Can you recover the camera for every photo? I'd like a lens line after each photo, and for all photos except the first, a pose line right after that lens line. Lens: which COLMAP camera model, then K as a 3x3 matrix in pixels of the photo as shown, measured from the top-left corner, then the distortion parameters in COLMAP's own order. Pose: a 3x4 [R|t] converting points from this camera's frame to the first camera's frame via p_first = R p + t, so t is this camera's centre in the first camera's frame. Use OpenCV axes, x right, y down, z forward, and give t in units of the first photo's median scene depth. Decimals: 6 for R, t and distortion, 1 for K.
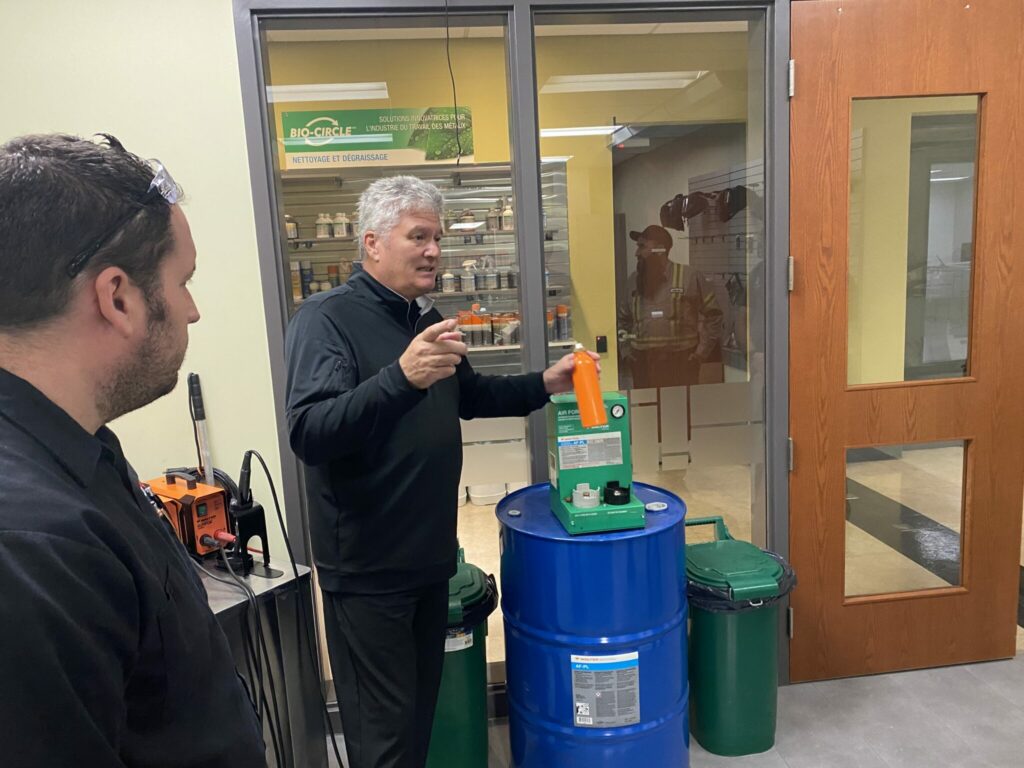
lens RADIAL K [[788.9, 0, 512.0], [0, 788.9, 384.0], [0, 0, 1]] dist [-0.001786, 0.003996]
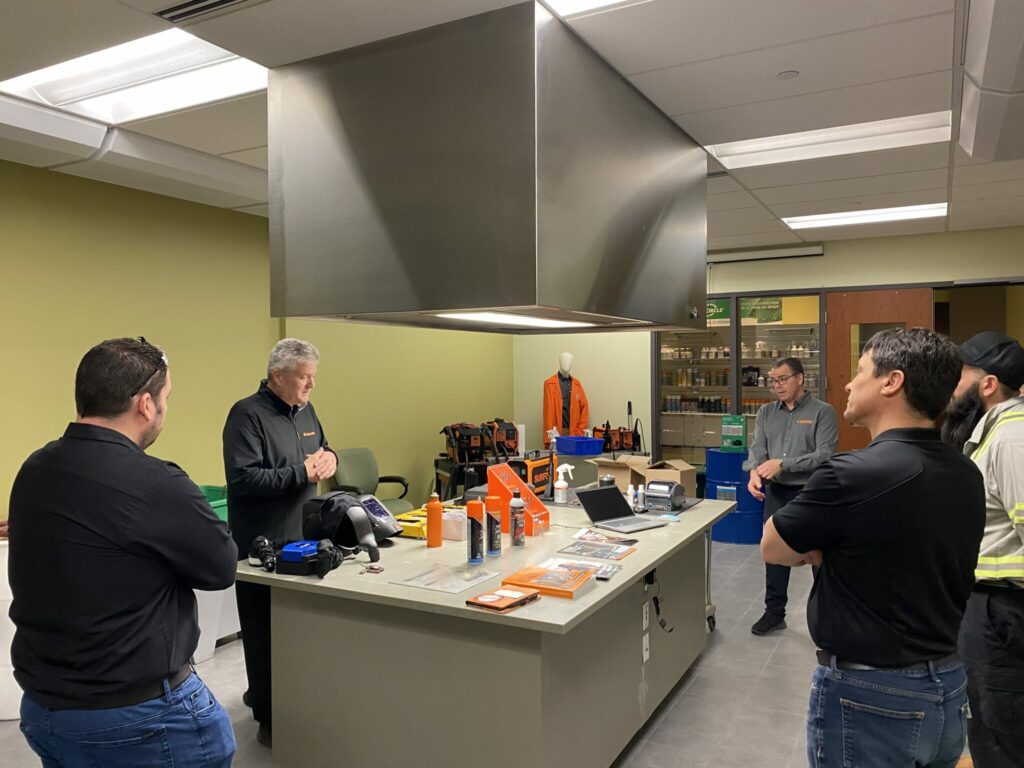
lens RADIAL K [[788.9, 0, 512.0], [0, 788.9, 384.0], [0, 0, 1]] dist [-0.001786, 0.003996]
pose [[0.820936, 0.057822, -0.568085, 0.568959], [-0.126944, 0.988445, -0.082837, 0.133147], [0.556731, 0.140119, 0.818790, -1.074700]]
